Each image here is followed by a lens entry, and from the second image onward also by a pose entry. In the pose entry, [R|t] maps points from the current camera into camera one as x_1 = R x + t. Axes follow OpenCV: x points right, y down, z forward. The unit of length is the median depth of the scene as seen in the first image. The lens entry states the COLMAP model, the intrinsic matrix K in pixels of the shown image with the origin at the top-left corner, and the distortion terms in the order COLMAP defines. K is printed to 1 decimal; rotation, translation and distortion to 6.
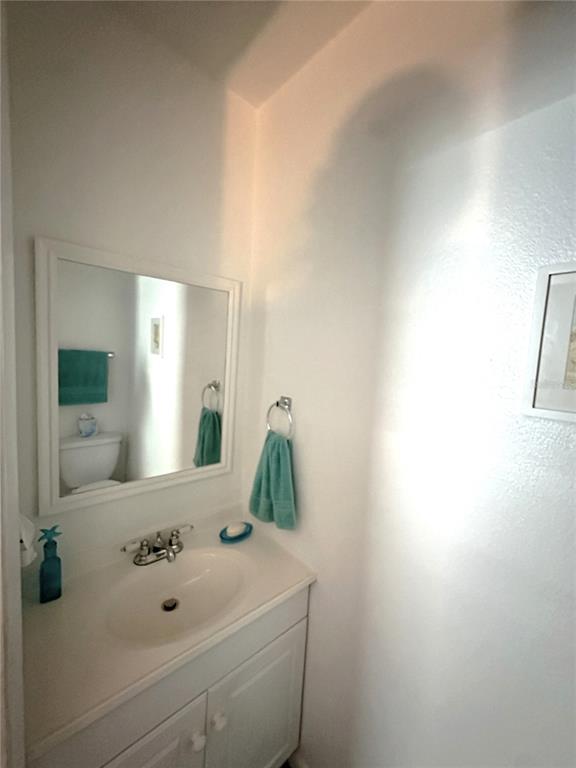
lens RADIAL K [[310.3, 0, 288.0], [0, 310.3, 384.0], [0, 0, 1]] dist [0.002150, 0.000076]
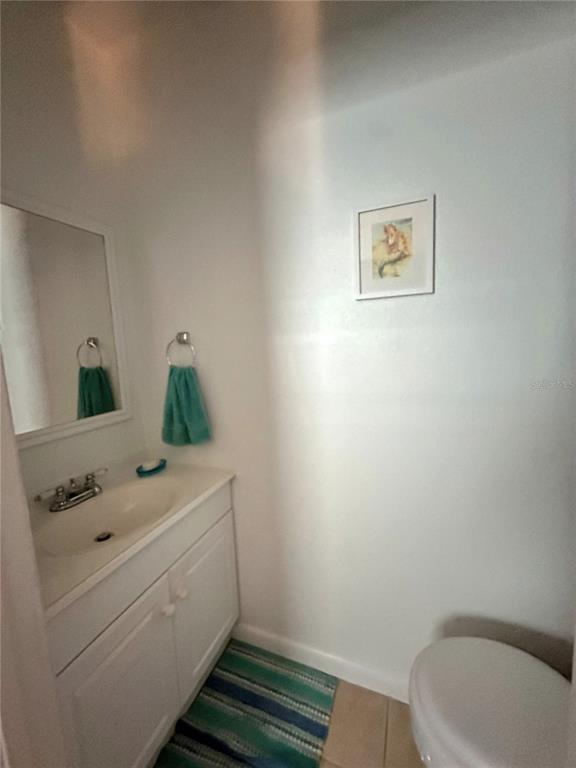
lens RADIAL K [[310.3, 0, 288.0], [0, 310.3, 384.0], [0, 0, 1]] dist [0.002150, 0.000076]
pose [[0.884241, -0.151412, 0.441805, -0.197870], [0.133137, 0.988458, 0.072291, 0.198150], [-0.447651, -0.005102, 0.894194, -0.175639]]
